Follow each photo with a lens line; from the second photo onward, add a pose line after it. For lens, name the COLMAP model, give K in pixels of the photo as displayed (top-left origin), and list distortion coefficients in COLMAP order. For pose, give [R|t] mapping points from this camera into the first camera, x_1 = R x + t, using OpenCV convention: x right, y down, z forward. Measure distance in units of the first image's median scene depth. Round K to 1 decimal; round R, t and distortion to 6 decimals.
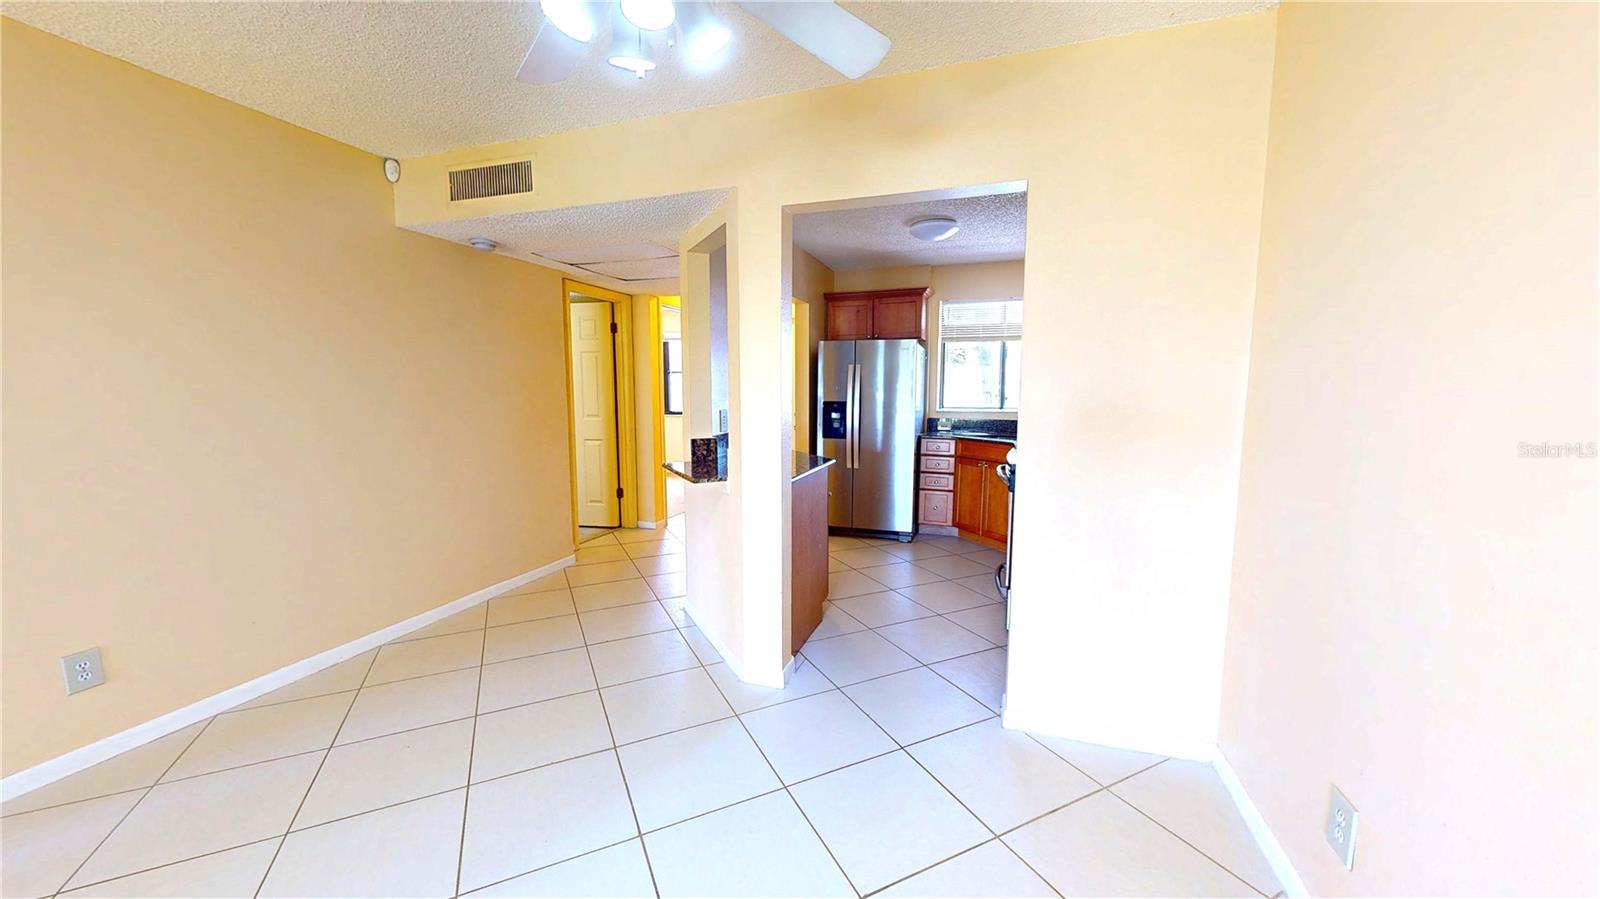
lens RADIAL K [[581.6, 0, 809.8], [0, 581.6, 446.6], [0, 0, 1]] dist [0.000339, 0.000044]
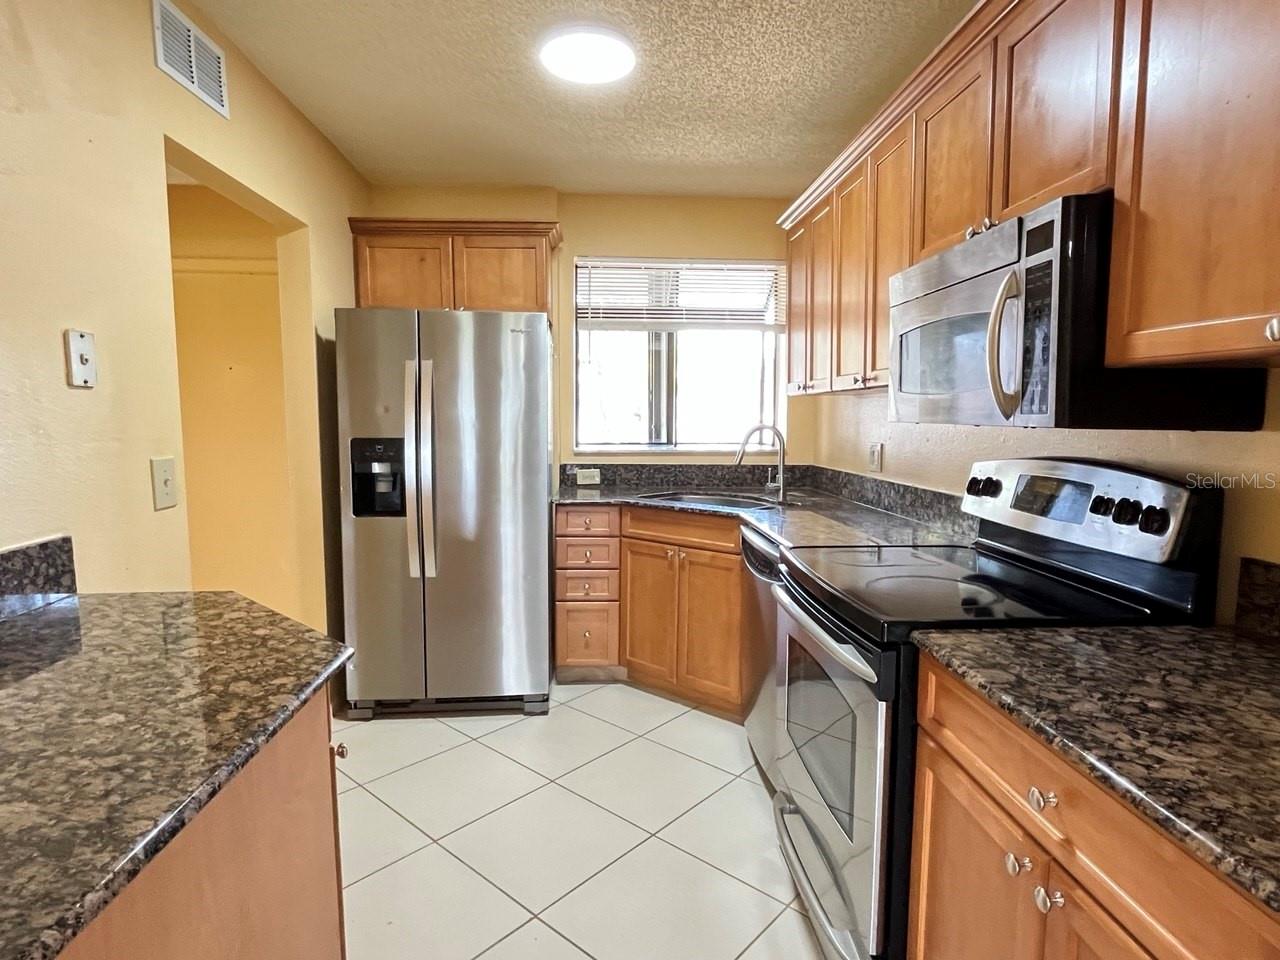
lens RADIAL K [[762.2, 0, 640.0], [0, 762.2, 480.0], [0, 0, 1]] dist [-0.000772, -0.000116]
pose [[0.934917, -0.032884, 0.353339, 0.021138], [0.039855, 0.999128, -0.012468, -0.026595], [-0.352621, 0.025739, 0.935412, 0.342384]]
